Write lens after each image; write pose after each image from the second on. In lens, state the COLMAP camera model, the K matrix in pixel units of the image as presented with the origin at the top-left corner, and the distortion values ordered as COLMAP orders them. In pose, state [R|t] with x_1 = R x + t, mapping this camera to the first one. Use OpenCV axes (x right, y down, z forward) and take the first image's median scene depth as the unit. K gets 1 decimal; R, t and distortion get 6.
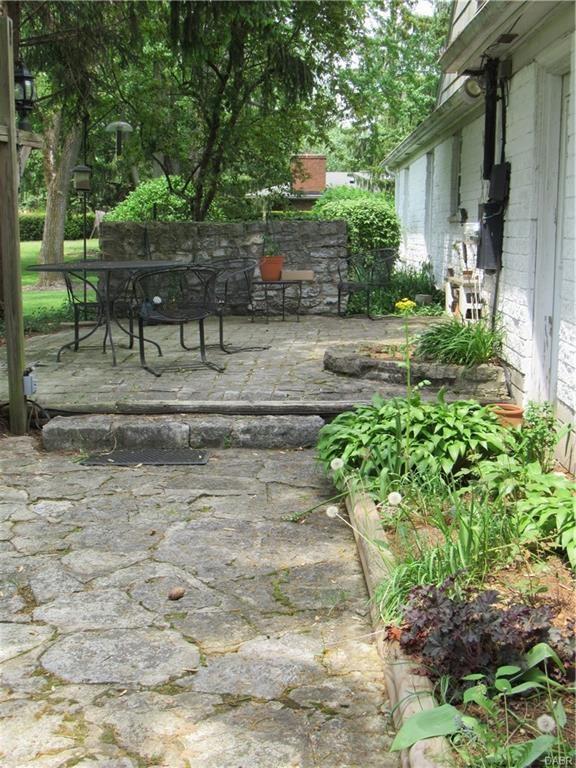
lens RADIAL K [[1113.9, 0, 288.0], [0, 1113.9, 384.0], [0, 0, 1]] dist [-0.077488, 0.045028]
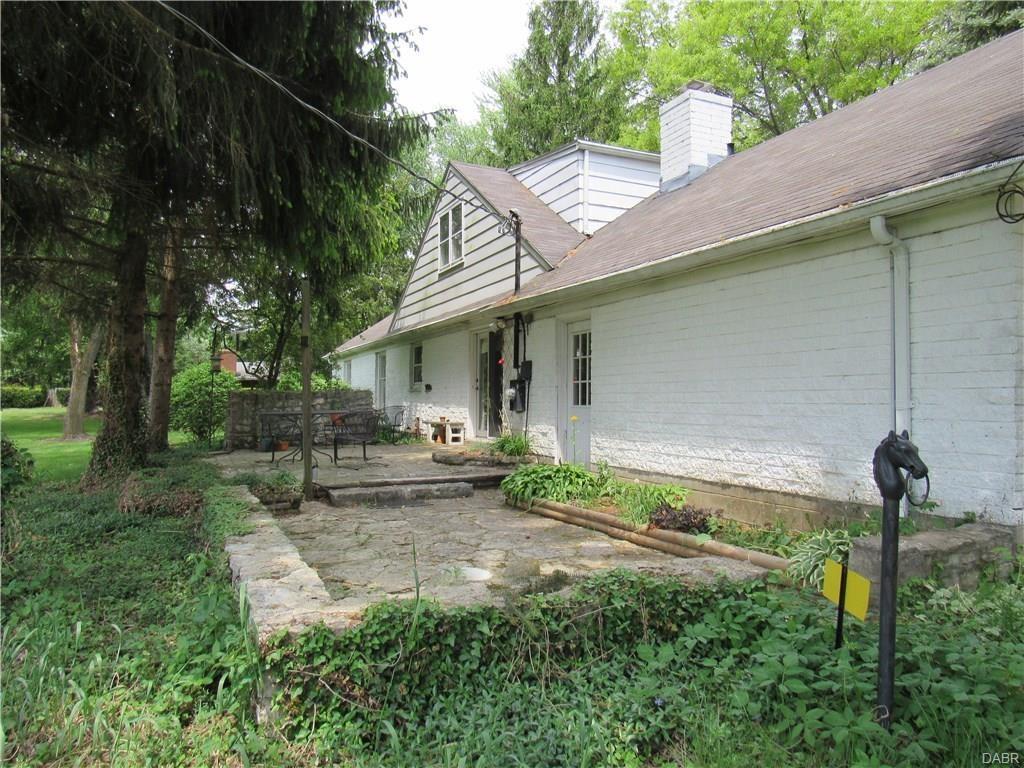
lens RADIAL K [[735.8, 0, 512.0], [0, 735.8, 384.0], [0, 0, 1]] dist [-0.018332, 0.003108]
pose [[0.905410, 0.006481, 0.424490, -0.462999], [0.061772, 0.987231, -0.146830, 0.054292], [-0.420021, 0.159163, 0.893448, -0.264627]]
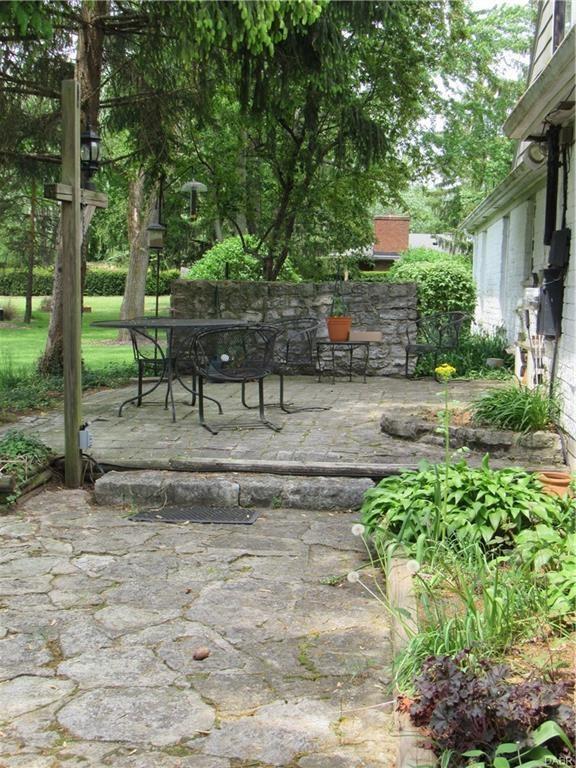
lens RADIAL K [[1113.9, 0, 288.0], [0, 1113.9, 384.0], [0, 0, 1]] dist [-0.077488, 0.045028]
pose [[0.997008, 0.024358, -0.073362, 0.025381], [-0.028191, 0.998266, -0.051678, -0.002336], [0.071976, 0.053591, 0.995966, -0.000591]]
